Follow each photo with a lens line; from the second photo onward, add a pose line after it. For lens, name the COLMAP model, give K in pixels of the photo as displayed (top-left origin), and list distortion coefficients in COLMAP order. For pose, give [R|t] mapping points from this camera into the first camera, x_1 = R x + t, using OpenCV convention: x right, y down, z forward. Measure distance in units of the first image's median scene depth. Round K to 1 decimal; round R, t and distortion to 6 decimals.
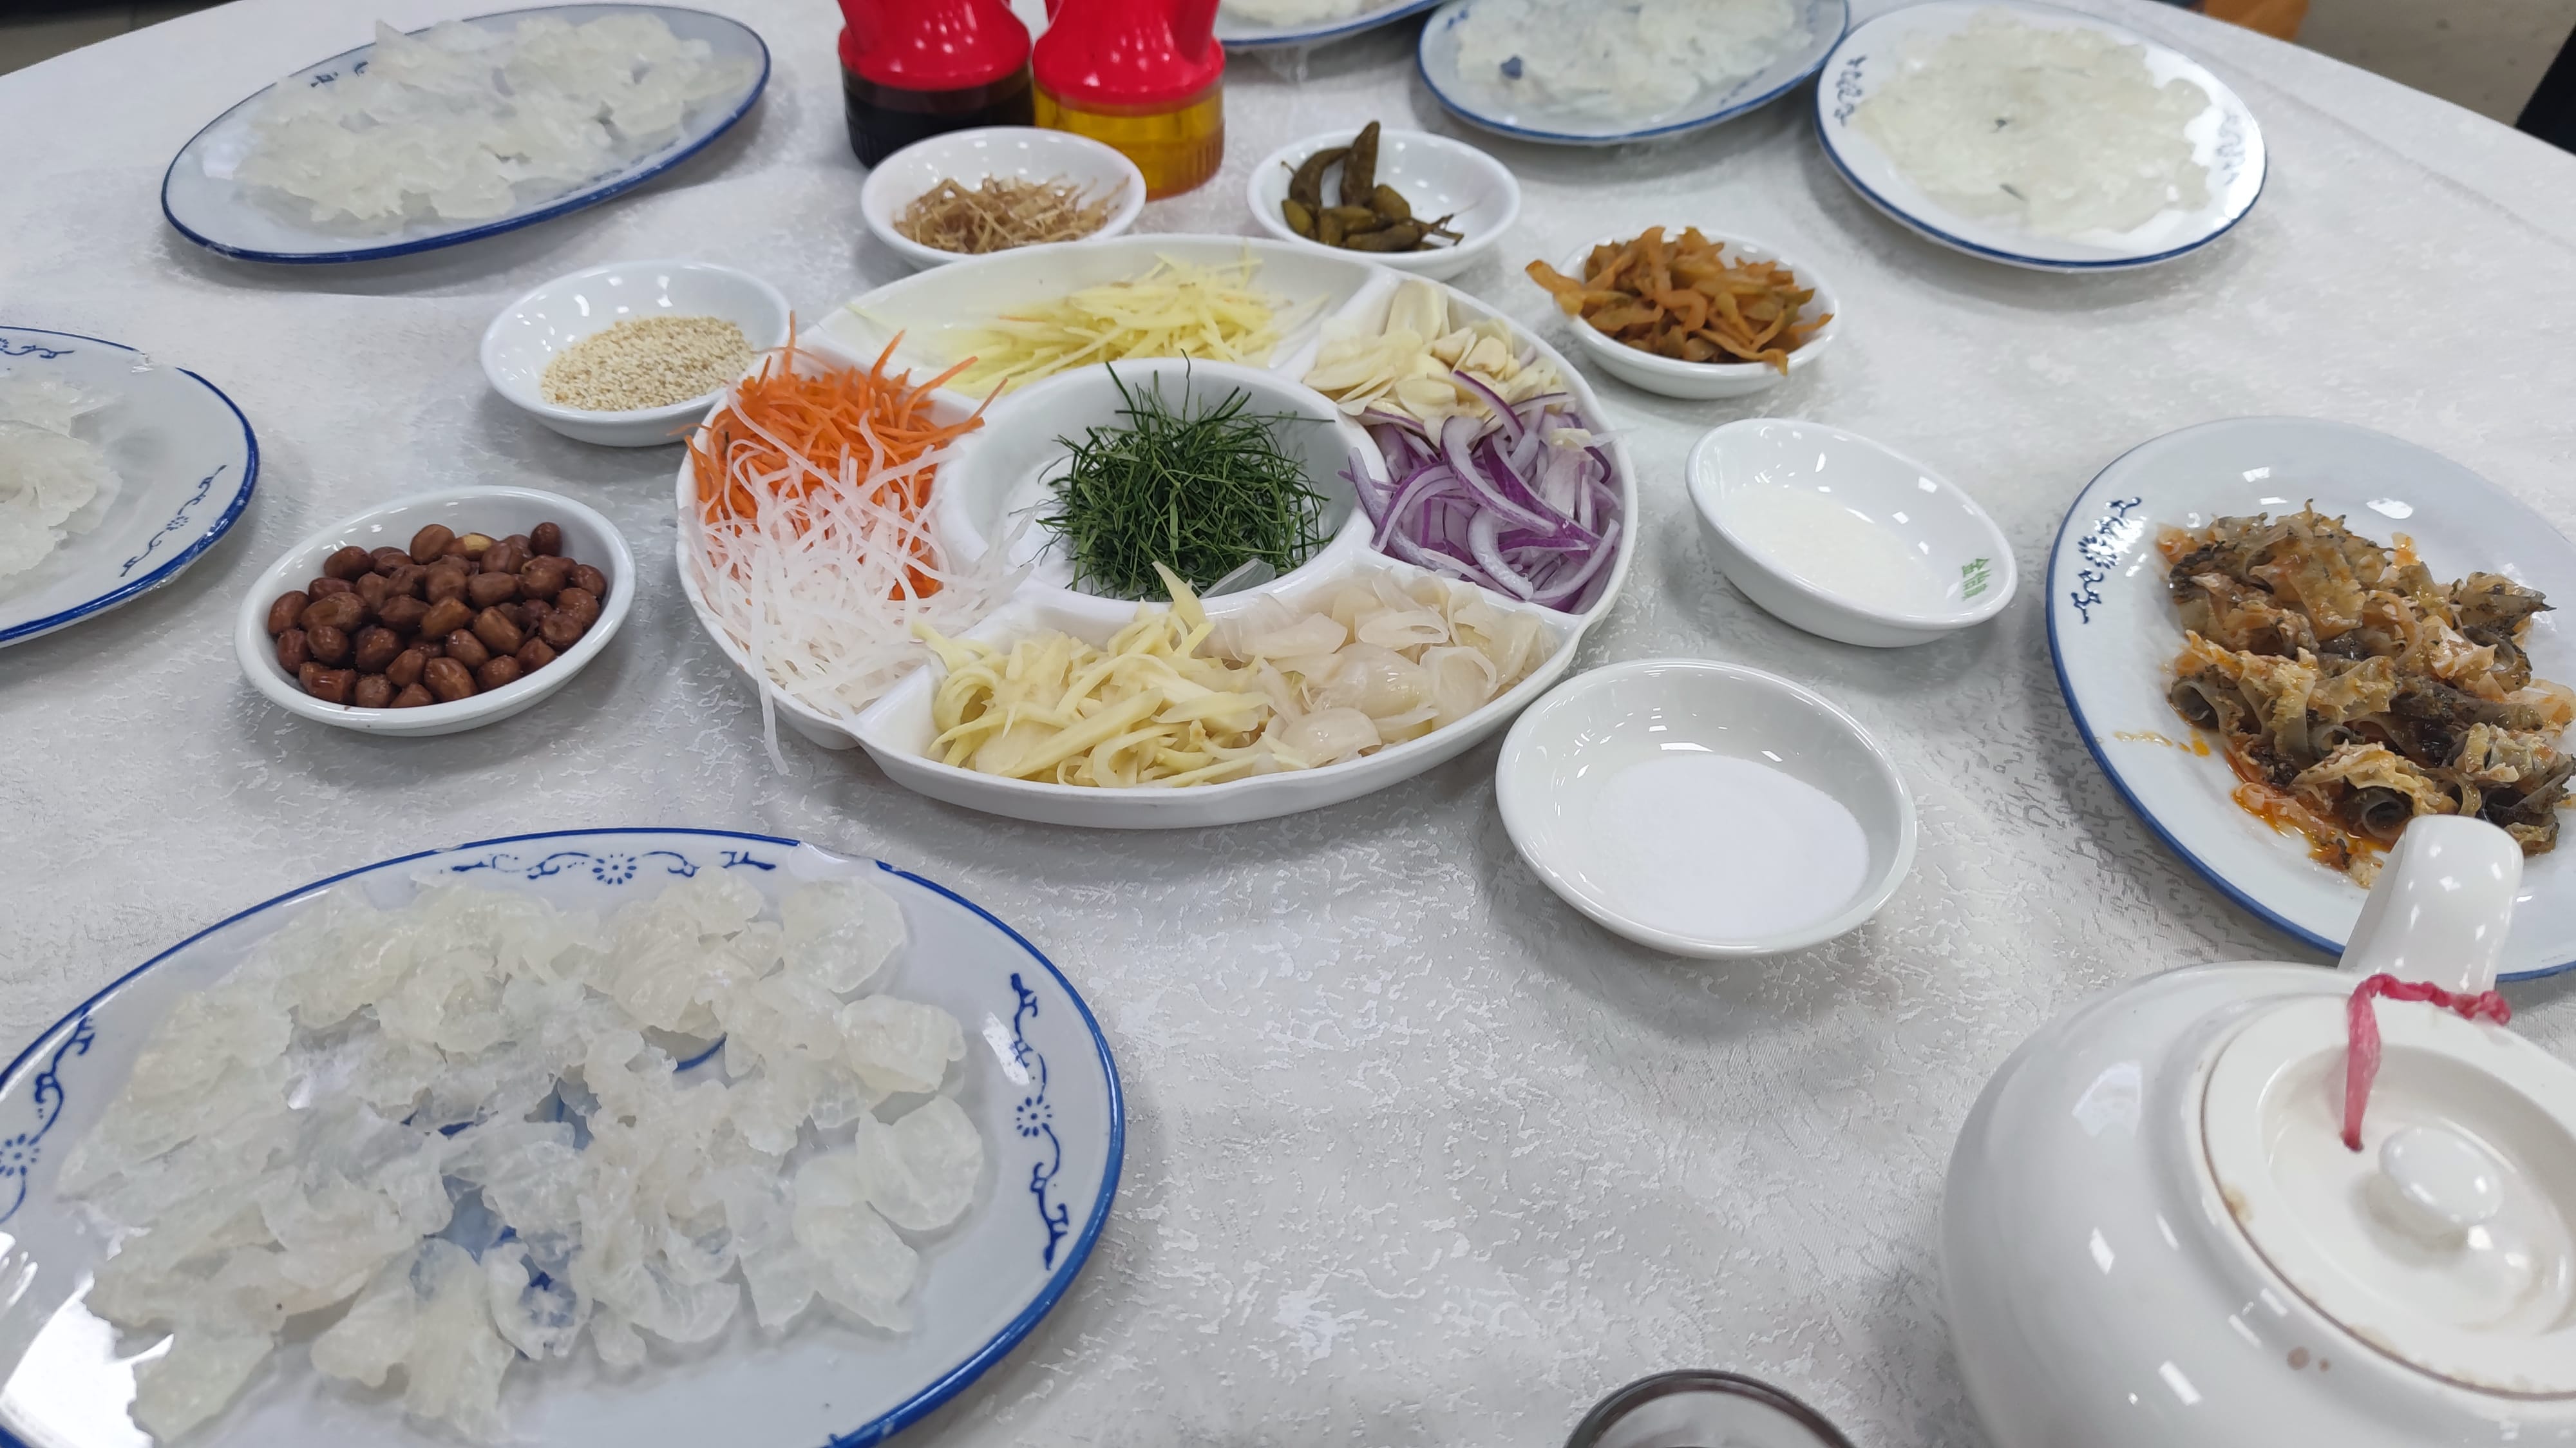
lens RADIAL K [[1845.5, 0, 1323.9], [0, 1845.5, 720.9], [0, 0, 1]] dist [-0.024648, -0.001031]
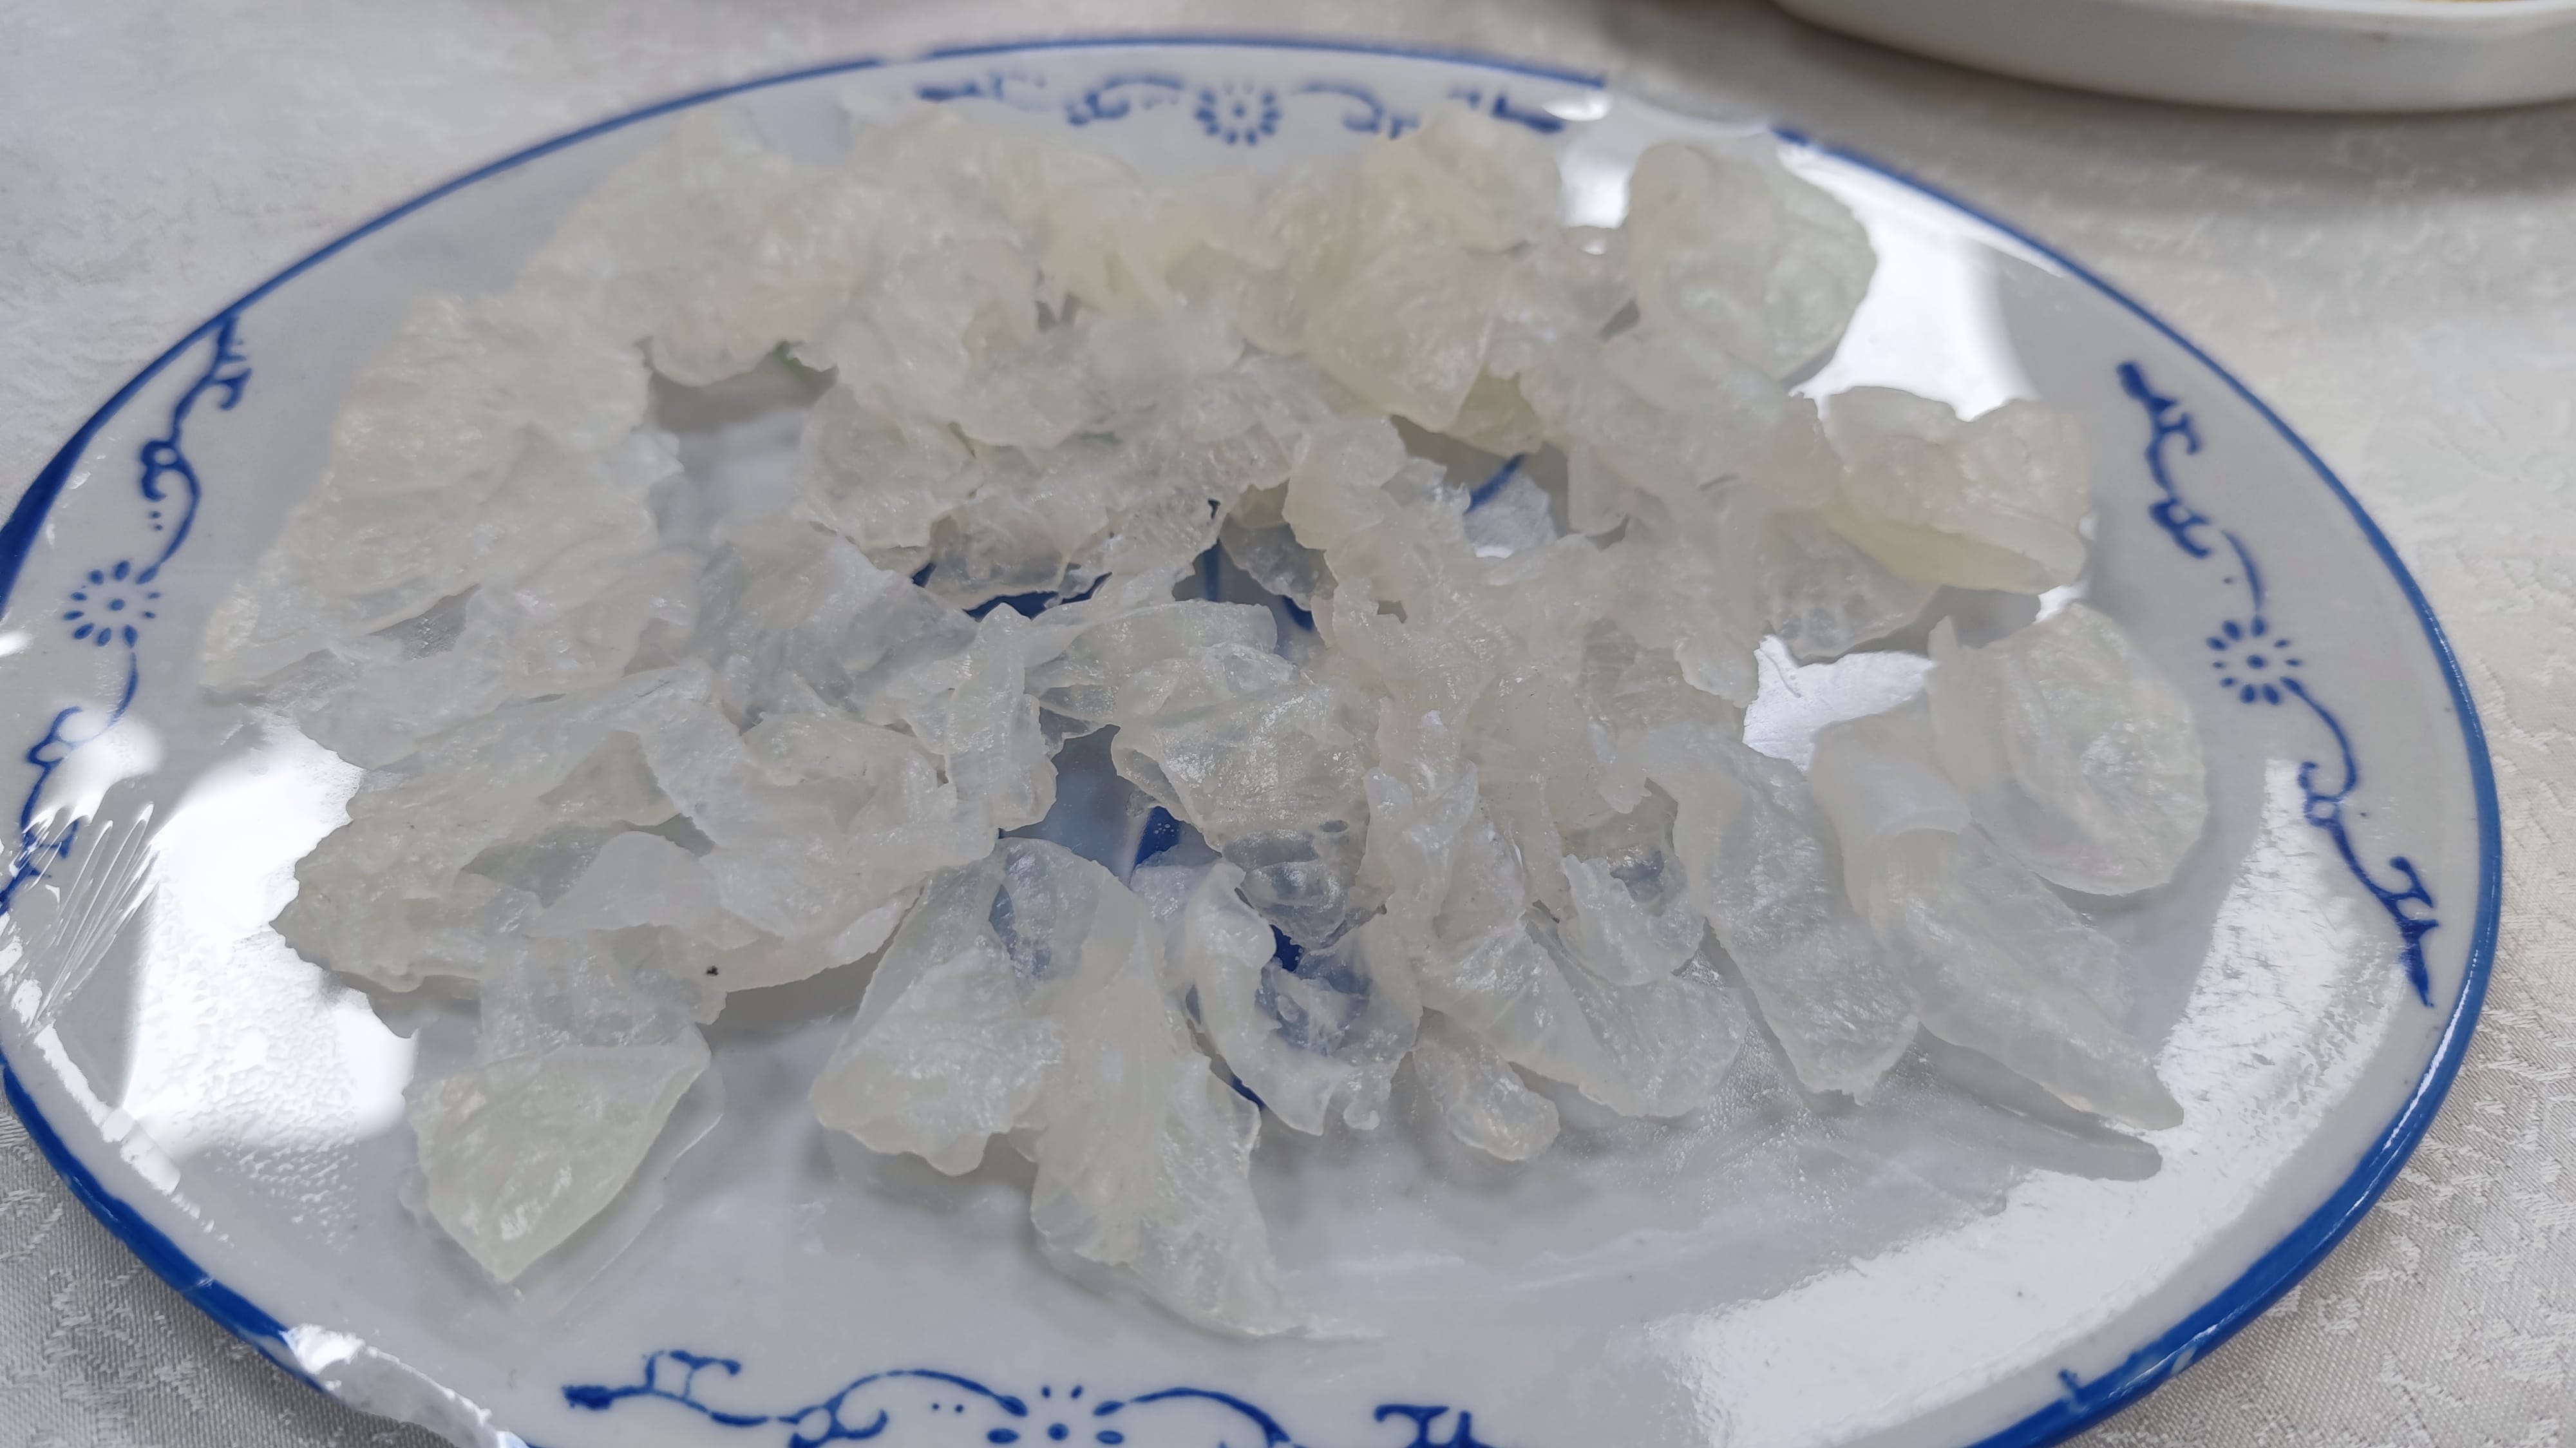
lens RADIAL K [[1851.8, 0, 1290.7], [0, 1851.8, 775.4], [0, 0, 1]] dist [-0.031783, 0.000898]
pose [[0.995780, 0.072991, -0.055636, -0.380301], [-0.055817, 0.962856, 0.264183, 0.138025], [0.072852, -0.259963, 0.962867, 0.547522]]
